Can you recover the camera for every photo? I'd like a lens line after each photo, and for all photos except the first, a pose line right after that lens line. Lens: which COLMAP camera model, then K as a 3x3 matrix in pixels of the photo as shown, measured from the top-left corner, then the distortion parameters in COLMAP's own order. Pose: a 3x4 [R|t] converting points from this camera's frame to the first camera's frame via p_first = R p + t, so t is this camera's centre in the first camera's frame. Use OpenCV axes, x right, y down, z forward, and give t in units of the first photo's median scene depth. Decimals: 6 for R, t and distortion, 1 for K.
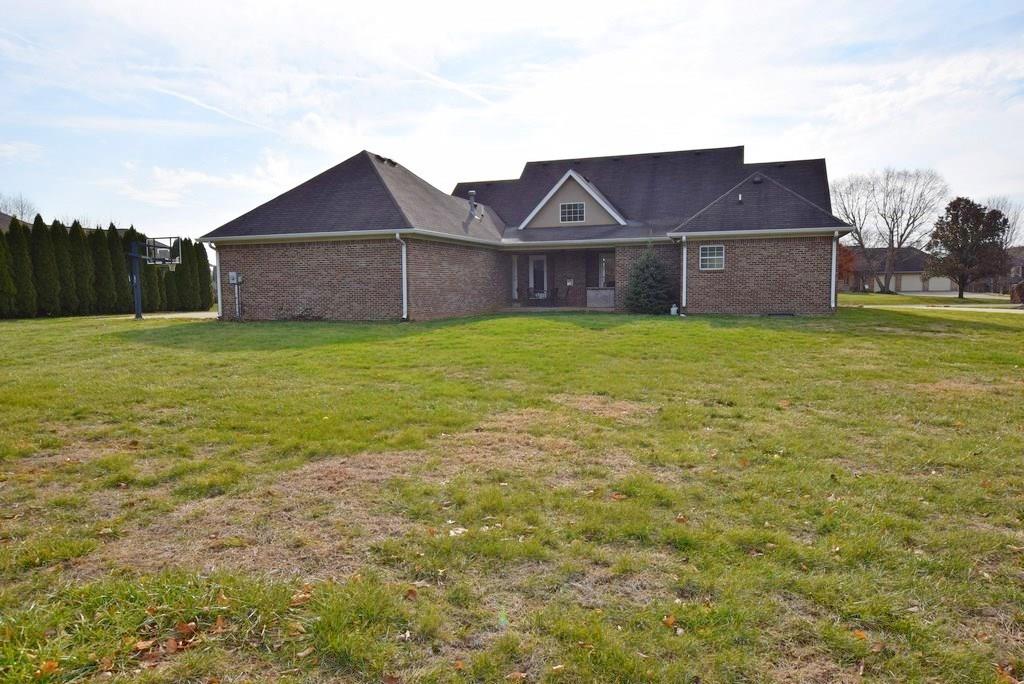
lens RADIAL K [[643.4, 0, 512.0], [0, 643.4, 342.0], [0, 0, 1]] dist [-0.003284, 0.000276]
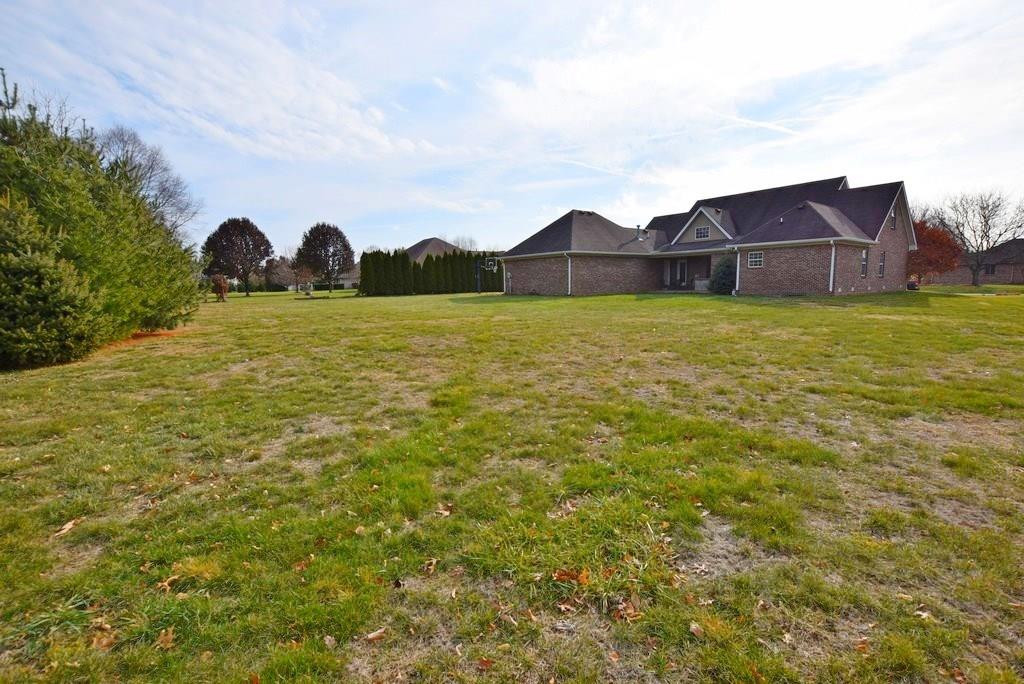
lens RADIAL K [[450.2, 0, 512.0], [0, 450.2, 342.0], [0, 0, 1]] dist [-0.039404, 0.007737]
pose [[0.813830, 0.073009, -0.576499, 0.447586], [-0.044422, 0.996989, 0.063552, 0.028814], [0.579403, -0.026111, 0.814623, -0.249721]]
